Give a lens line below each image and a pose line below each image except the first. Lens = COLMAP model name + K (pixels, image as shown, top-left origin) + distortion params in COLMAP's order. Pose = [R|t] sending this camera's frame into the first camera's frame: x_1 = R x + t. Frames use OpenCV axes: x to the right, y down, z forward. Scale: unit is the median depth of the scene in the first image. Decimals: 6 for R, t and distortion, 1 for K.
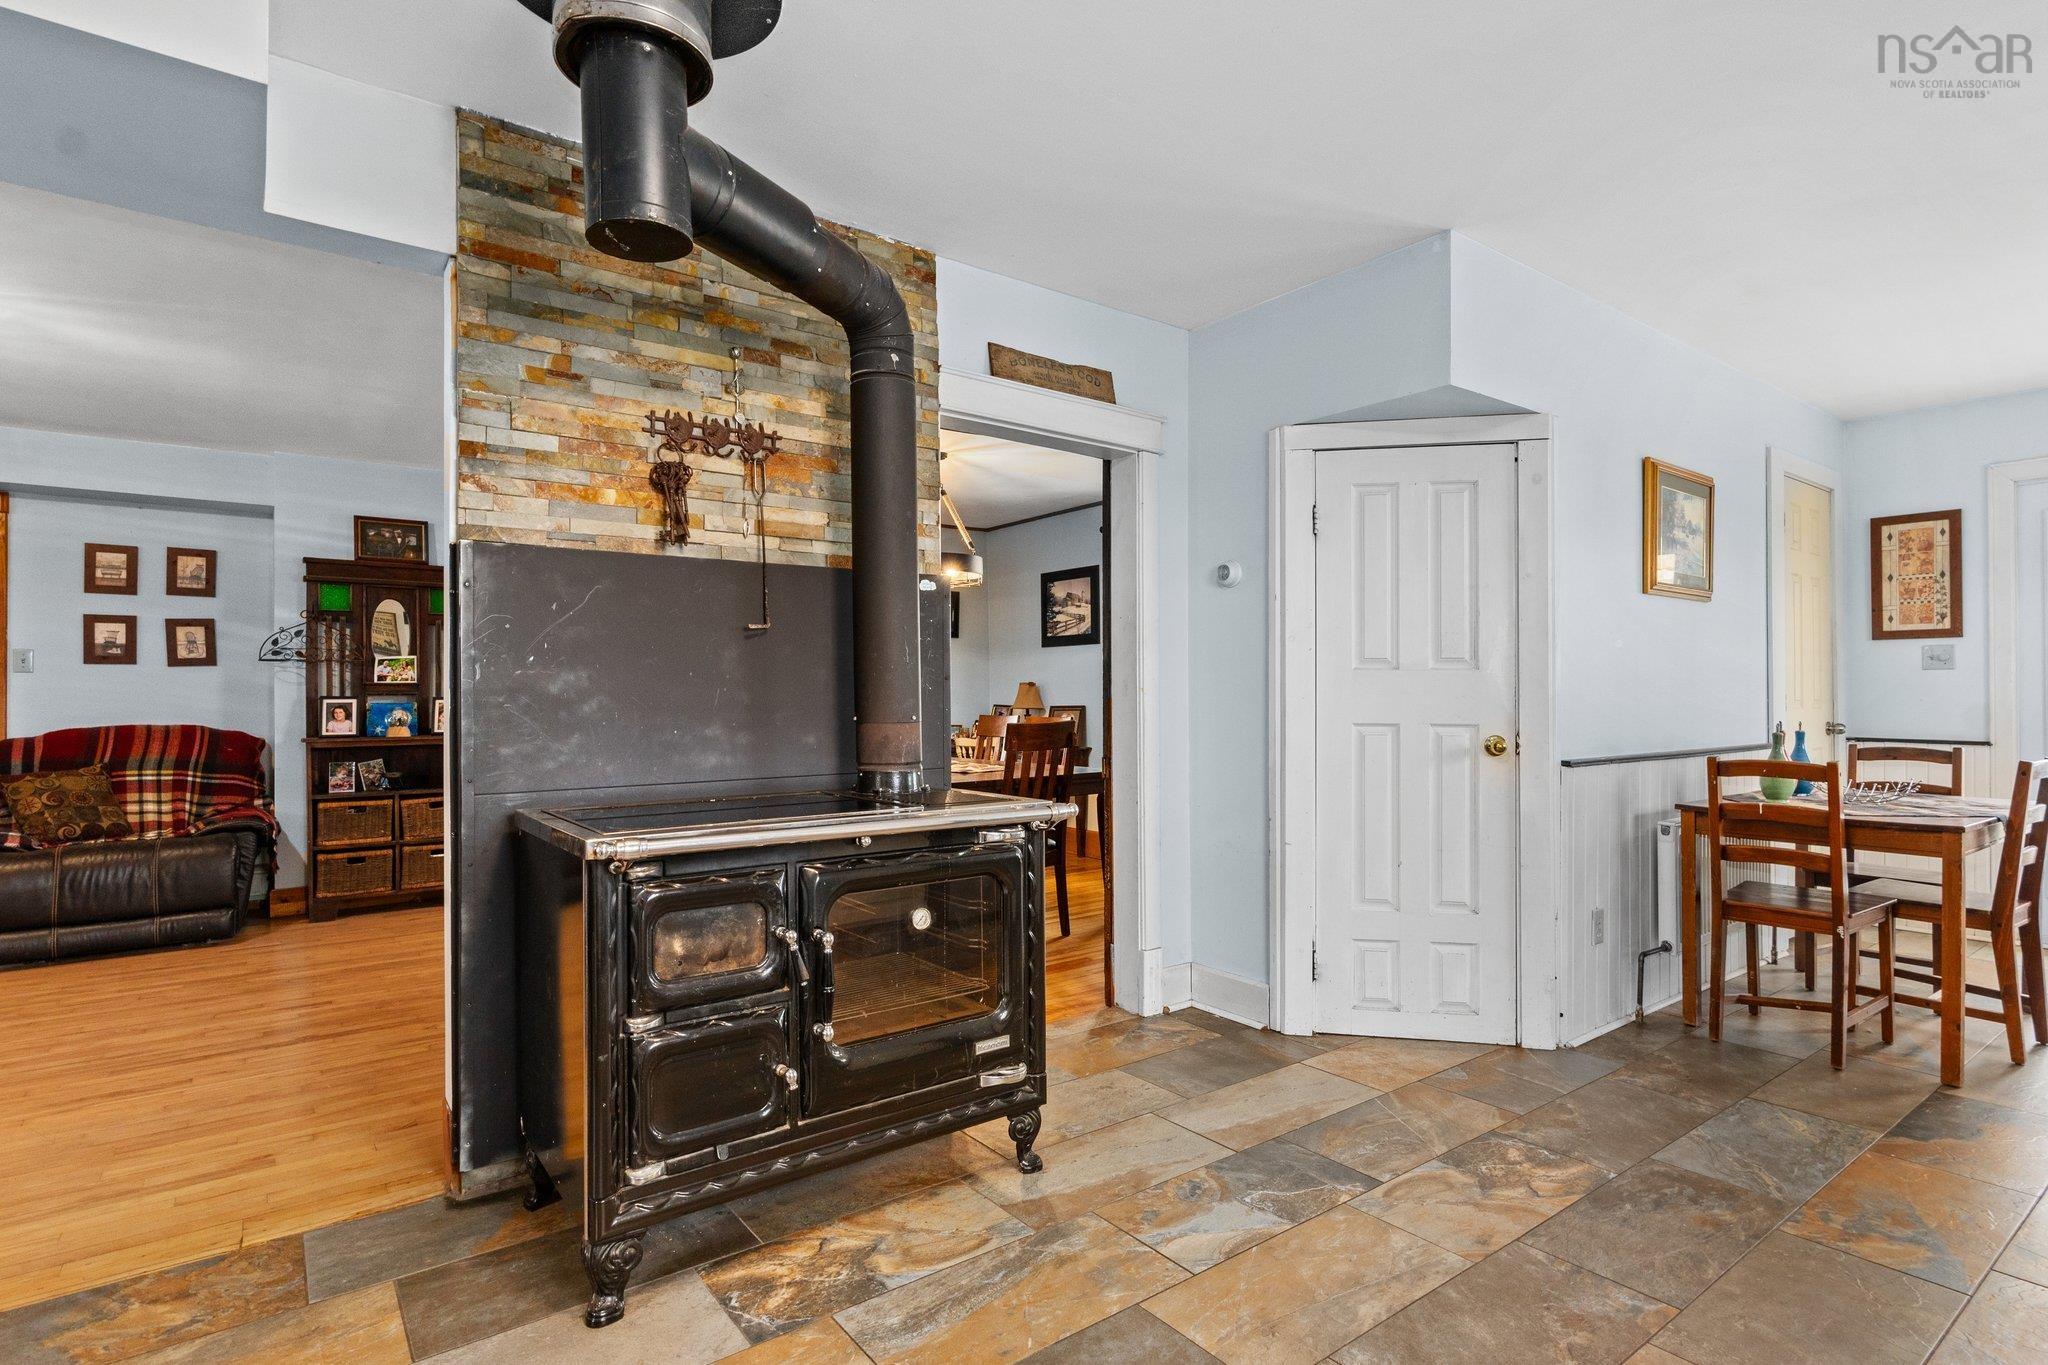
lens RADIAL K [[1032.1, 0, 1038.2], [0, 1032.1, 687.7], [0, 0, 1]] dist [0.000503, 0.000176]
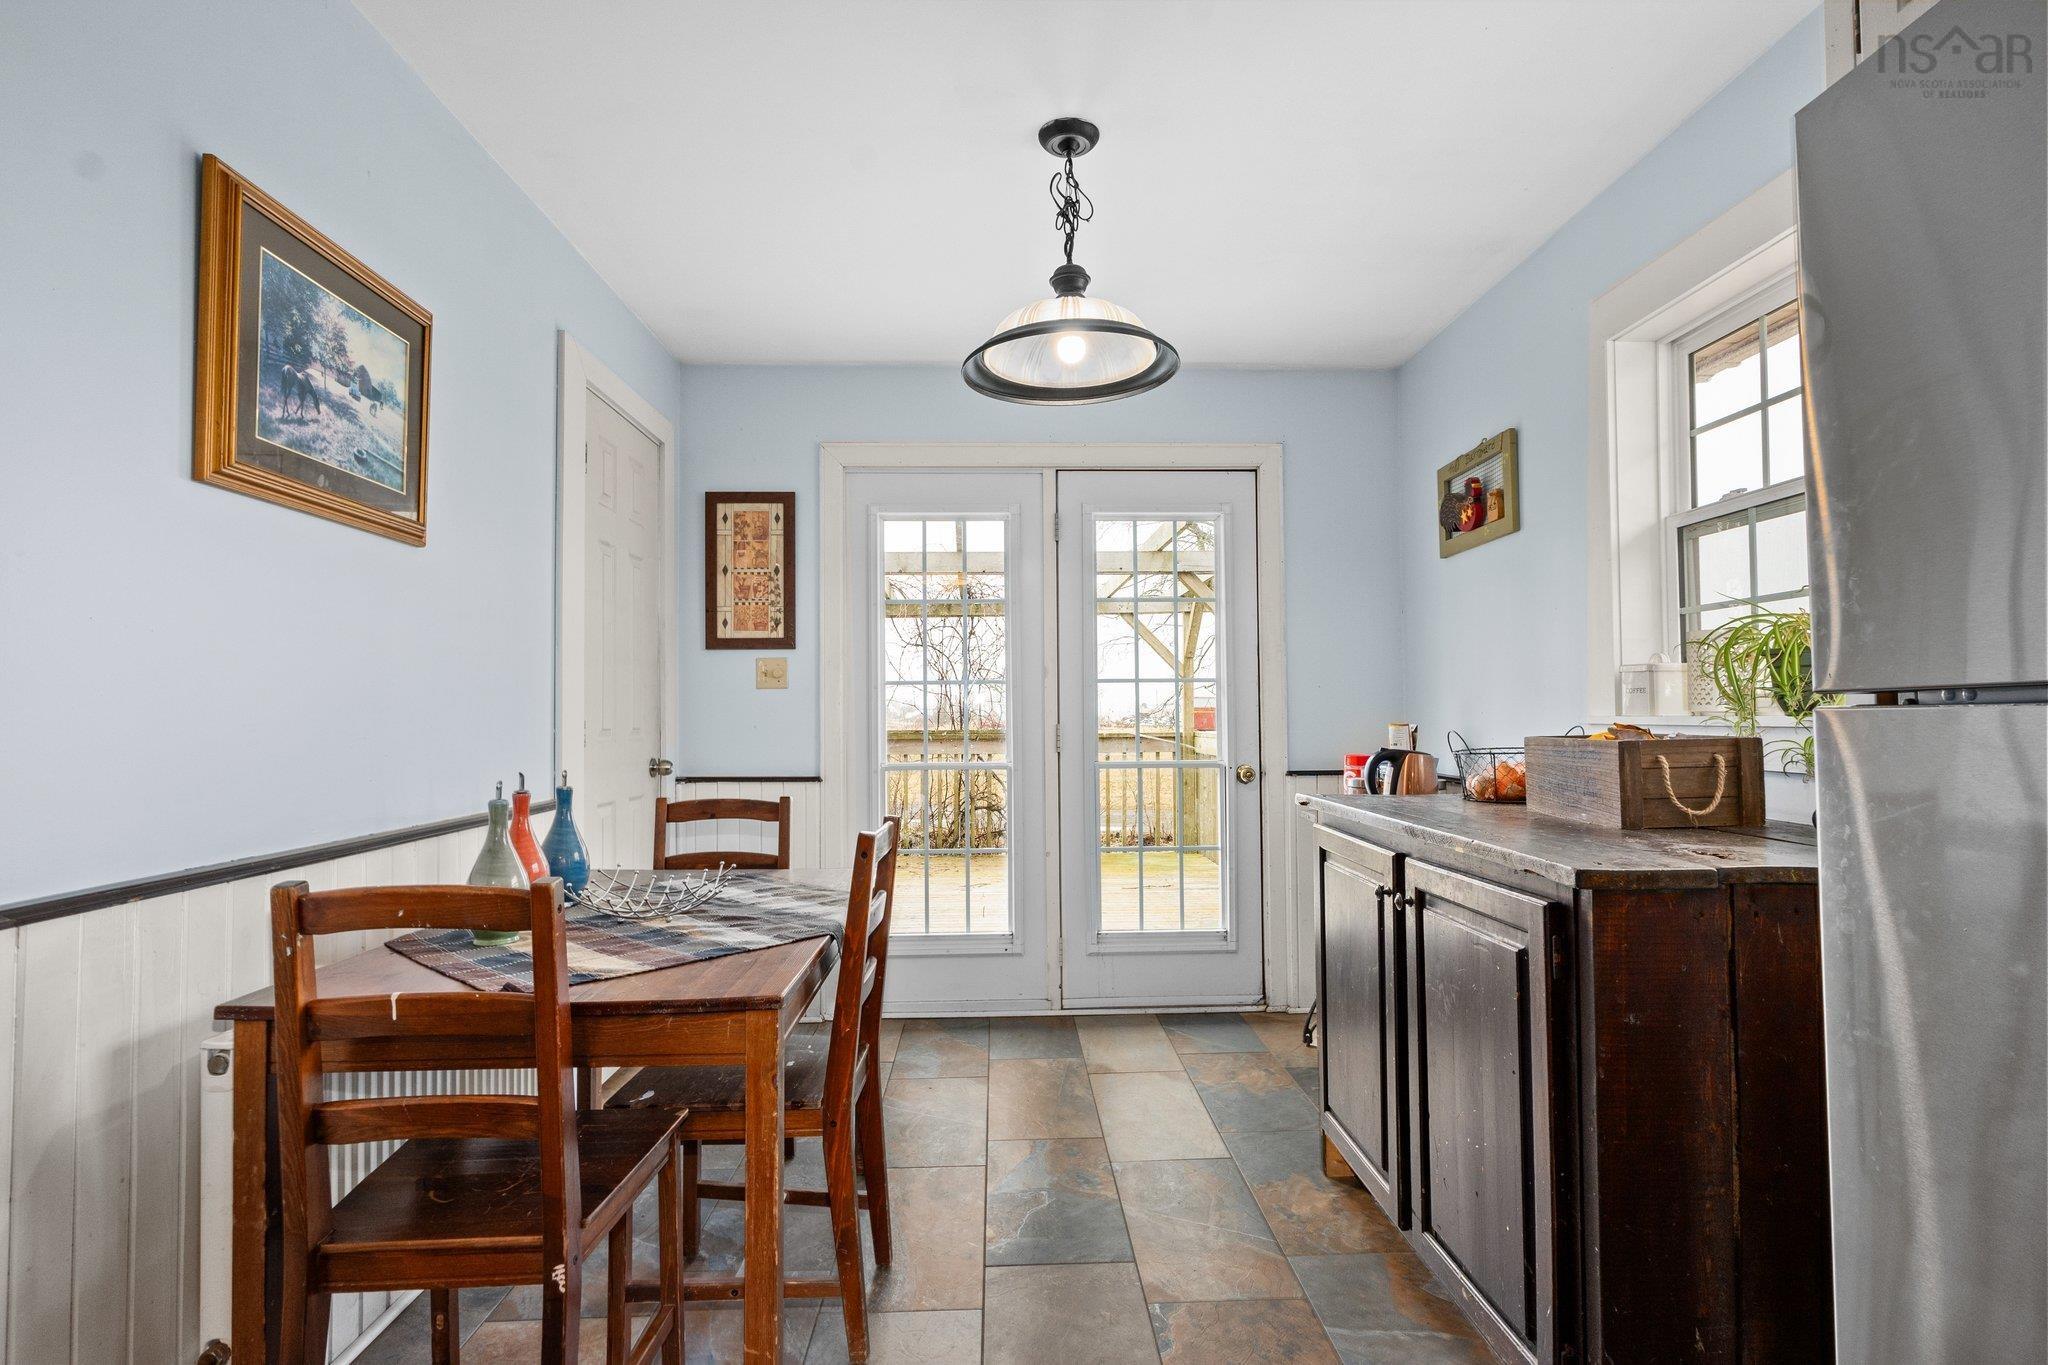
lens RADIAL K [[1005.2, 0, 1024.0], [0, 1005.2, 682.5], [0, 0, 1]] dist [-0.000864, 0.000068]
pose [[0.584462, 0.024176, 0.811061, 0.499311], [0.000748, 0.999540, -0.030333, 0.002079], [-0.811421, 0.018335, 0.584175, 0.544927]]
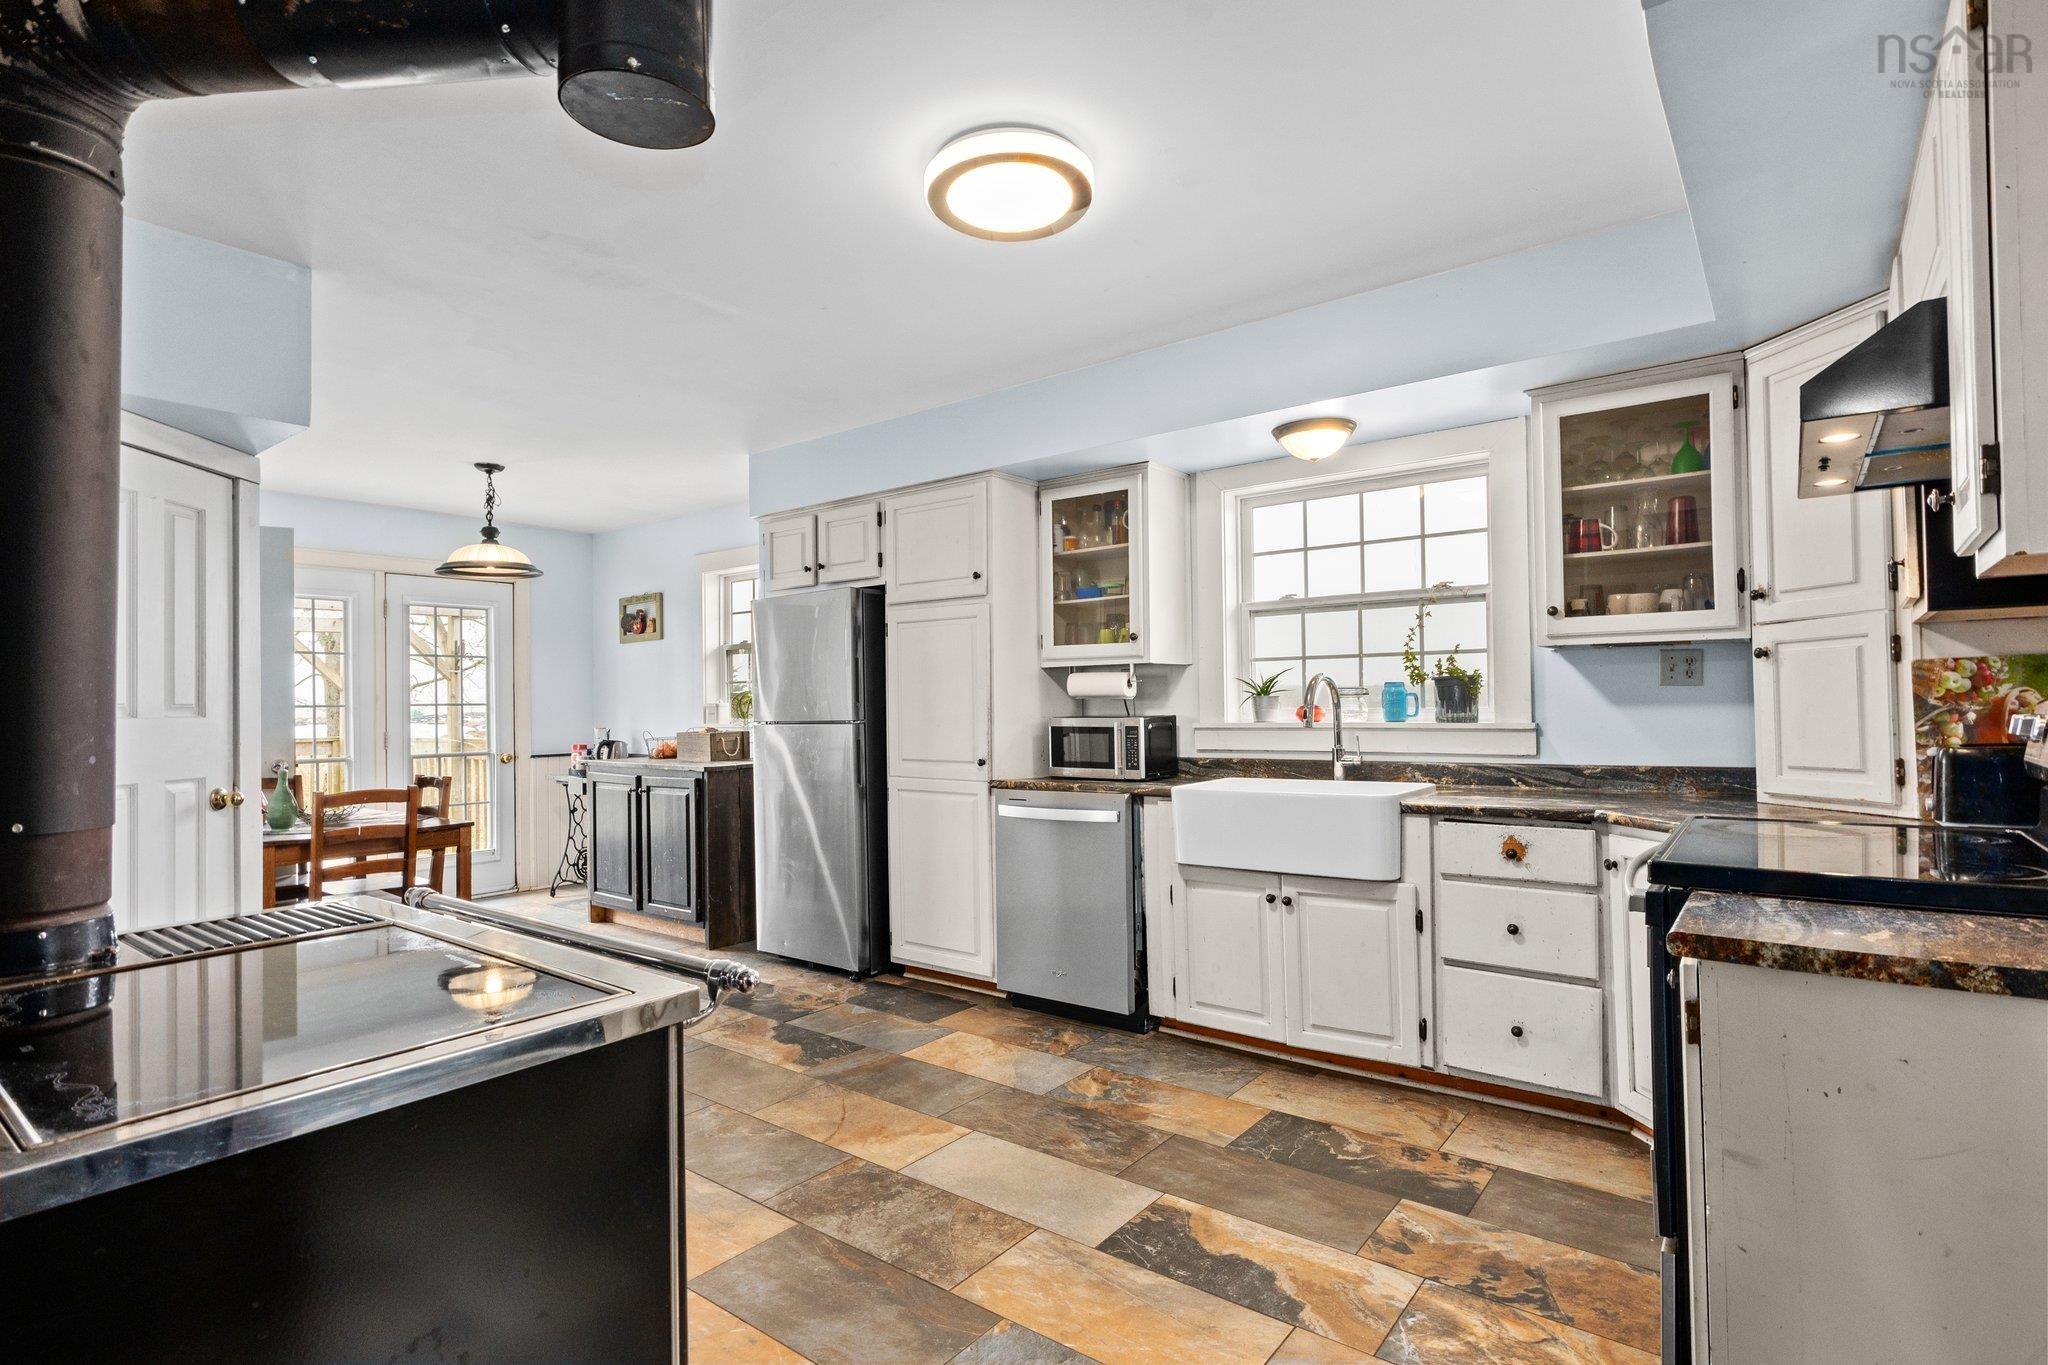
lens RADIAL K [[1010.0, 0, 1038.8], [0, 1010.0, 693.2], [0, 0, 1]] dist [-0.001825, -0.000538]
pose [[-0.260707, 0.015926, 0.965287, -0.614117], [0.007399, 0.999868, -0.014498, -0.020272], [-0.965390, 0.003362, -0.260790, 0.512076]]
